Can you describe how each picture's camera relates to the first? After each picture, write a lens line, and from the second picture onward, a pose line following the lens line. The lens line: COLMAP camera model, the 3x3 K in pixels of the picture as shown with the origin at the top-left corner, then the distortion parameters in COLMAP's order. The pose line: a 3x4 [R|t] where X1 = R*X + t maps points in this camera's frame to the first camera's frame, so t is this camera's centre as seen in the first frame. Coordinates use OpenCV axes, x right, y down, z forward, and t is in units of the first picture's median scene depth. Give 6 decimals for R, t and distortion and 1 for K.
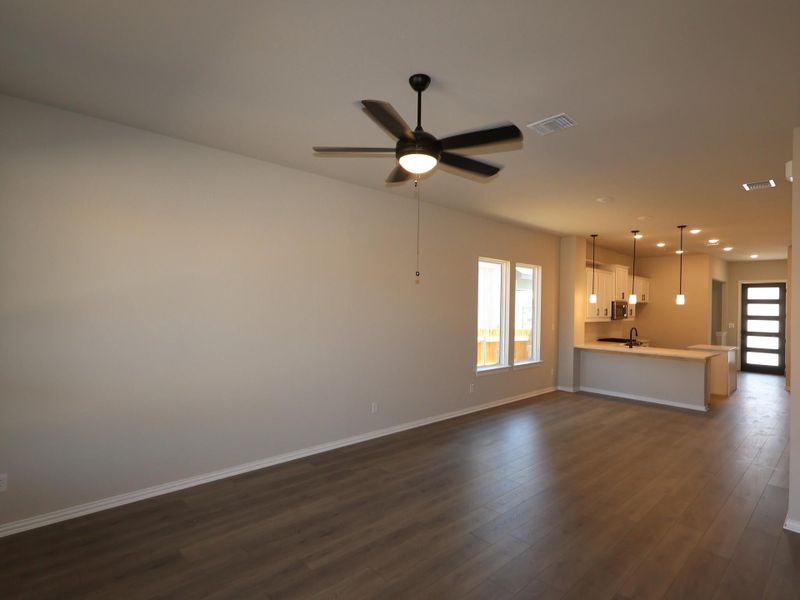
lens RADIAL K [[416.3, 0, 402.7], [0, 416.3, 305.6], [0, 0, 1]] dist [0.002279, 0.000512]
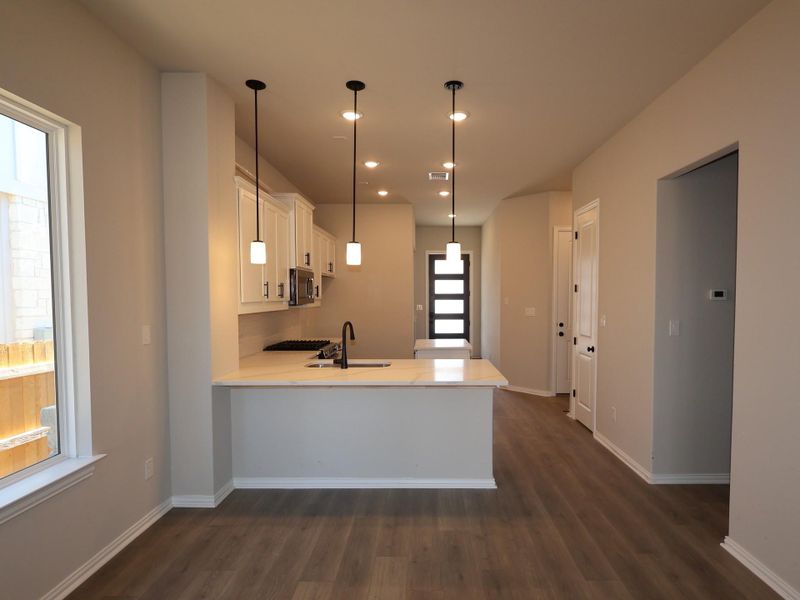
lens RADIAL K [[416.3, 0, 402.7], [0, 416.3, 305.6], [0, 0, 1]] dist [0.002279, 0.000512]
pose [[0.699479, -0.038694, 0.713604, 0.241438], [0.018802, 0.999184, 0.035750, 0.018153], [-0.714405, -0.011590, 0.699636, 0.558992]]
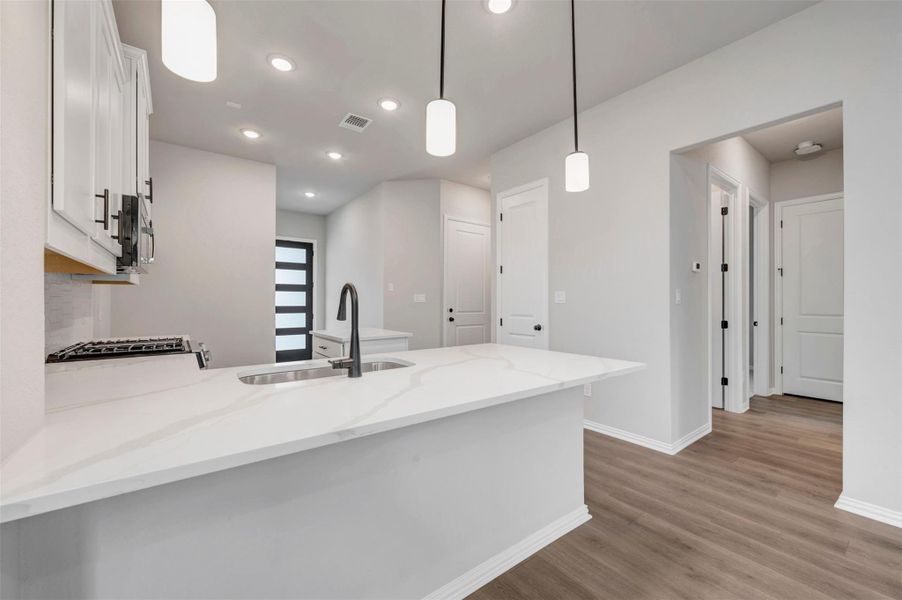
lens RADIAL K [[358.7, 0, 452.6], [0, 358.7, 298.9], [0, 0, 1]] dist [0.001006, -0.000188]
pose [[0.112244, -0.021658, 0.993445, 0.295279], [-0.000957, 0.999760, 0.021904, 0.039661], [-0.993680, -0.003410, 0.112197, 0.728134]]
